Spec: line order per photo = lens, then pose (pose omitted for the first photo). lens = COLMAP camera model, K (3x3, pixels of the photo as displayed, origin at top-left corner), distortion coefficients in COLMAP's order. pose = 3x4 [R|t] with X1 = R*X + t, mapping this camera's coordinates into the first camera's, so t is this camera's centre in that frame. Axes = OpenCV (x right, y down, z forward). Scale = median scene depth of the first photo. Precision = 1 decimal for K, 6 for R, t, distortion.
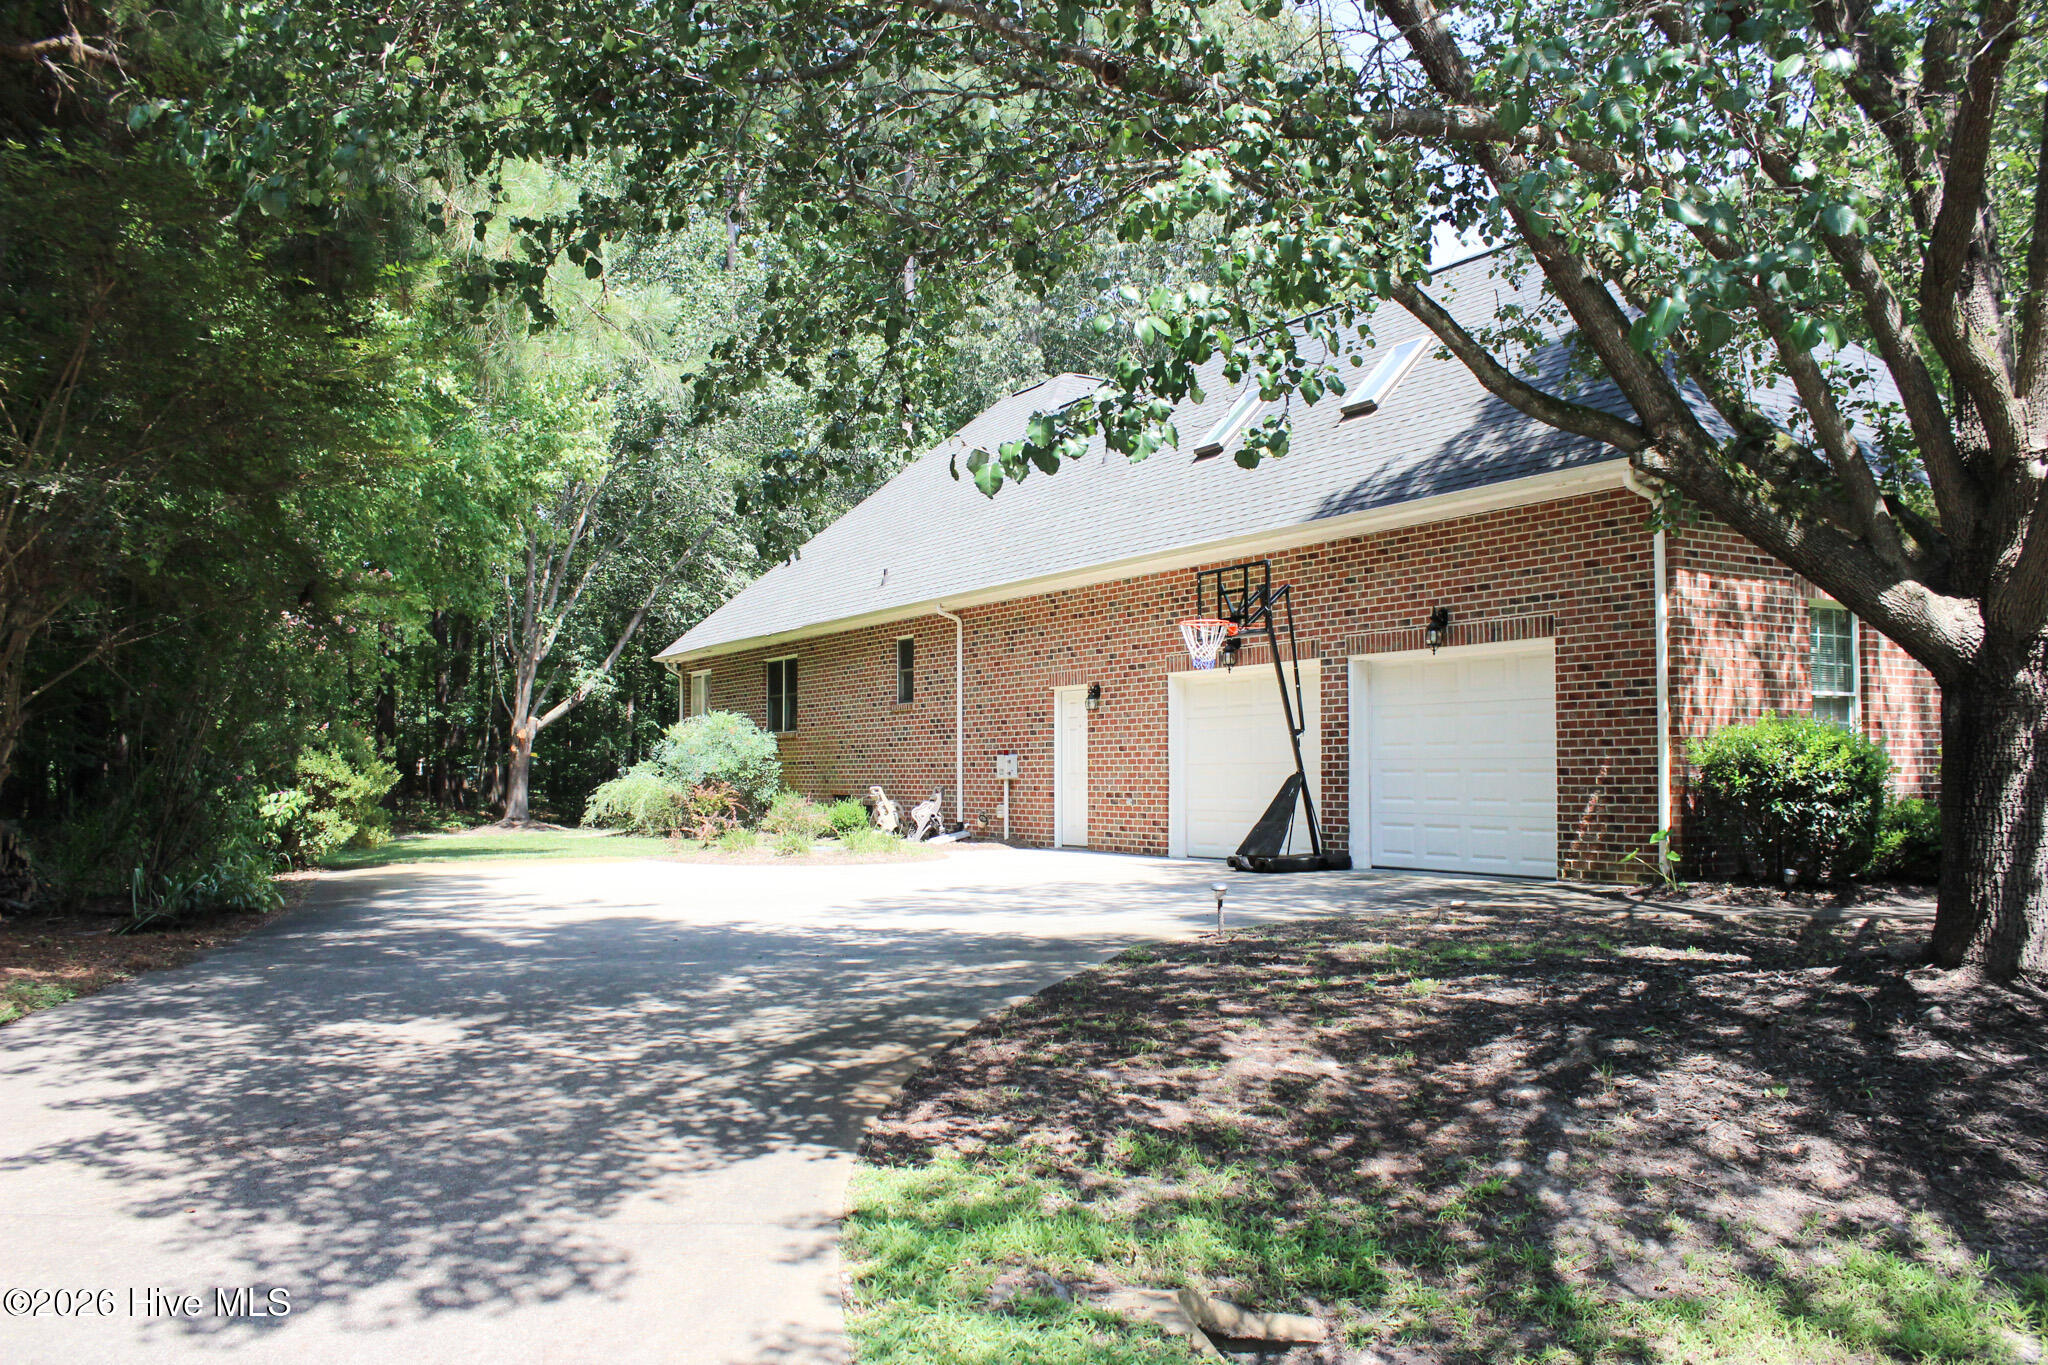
lens RADIAL K [[1795.8, 0, 1024.0], [0, 1795.8, 682.5], [0, 0, 1]] dist [-0.123996, 0.005336]
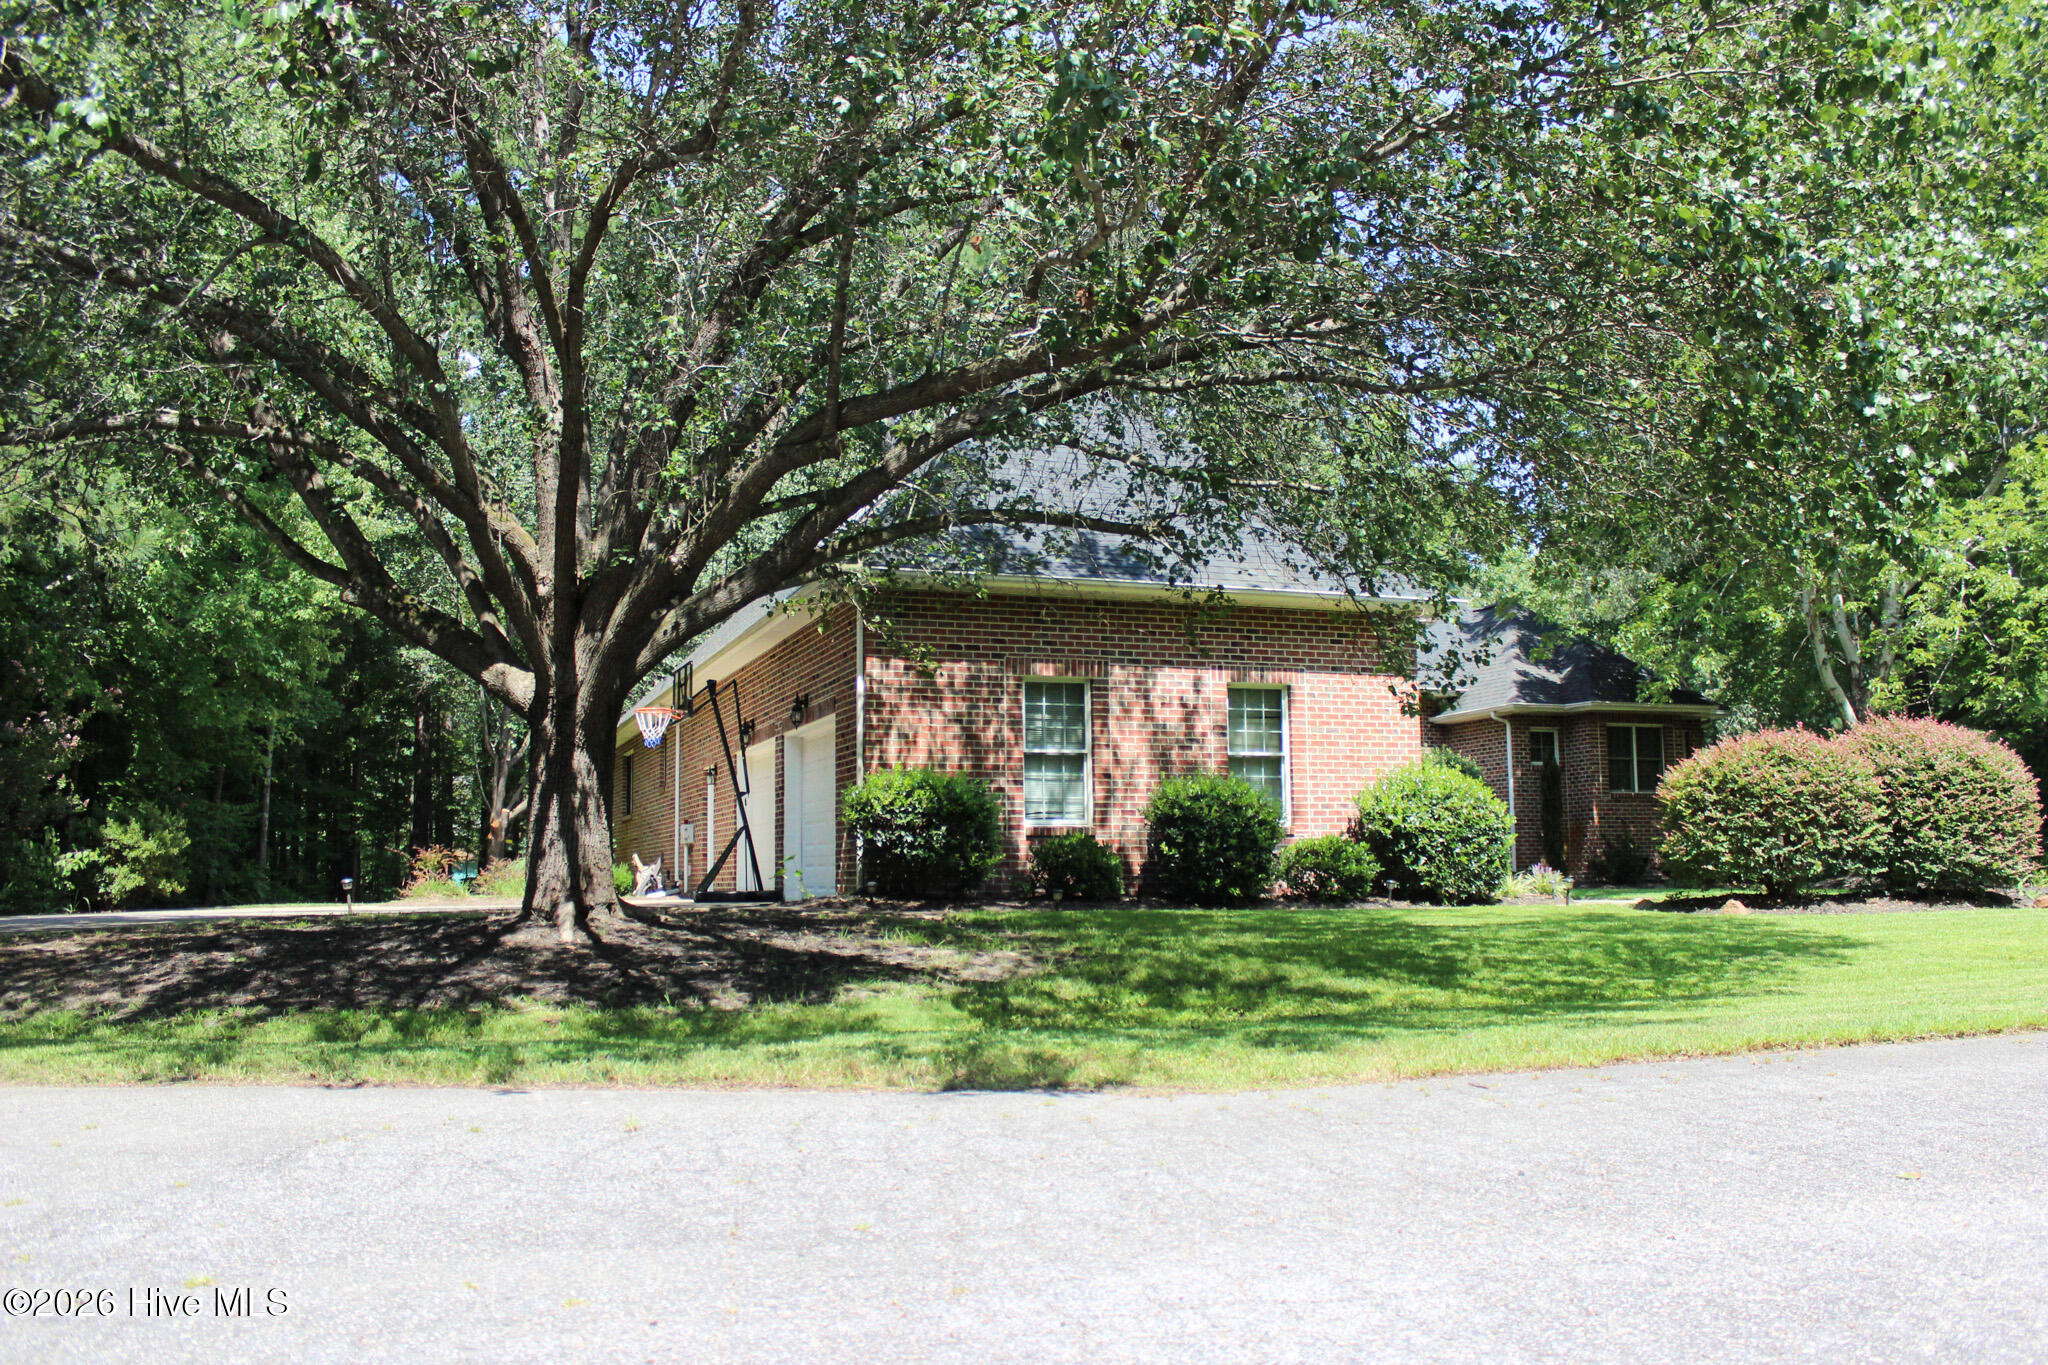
lens RADIAL K [[1795.8, 0, 1024.0], [0, 1795.8, 682.5], [0, 0, 1]] dist [-0.123996, 0.005336]
pose [[0.987642, -0.029354, -0.153951, 0.655631], [0.020473, 0.998050, -0.058962, 0.033402], [0.155382, 0.055082, 0.986318, -0.270749]]
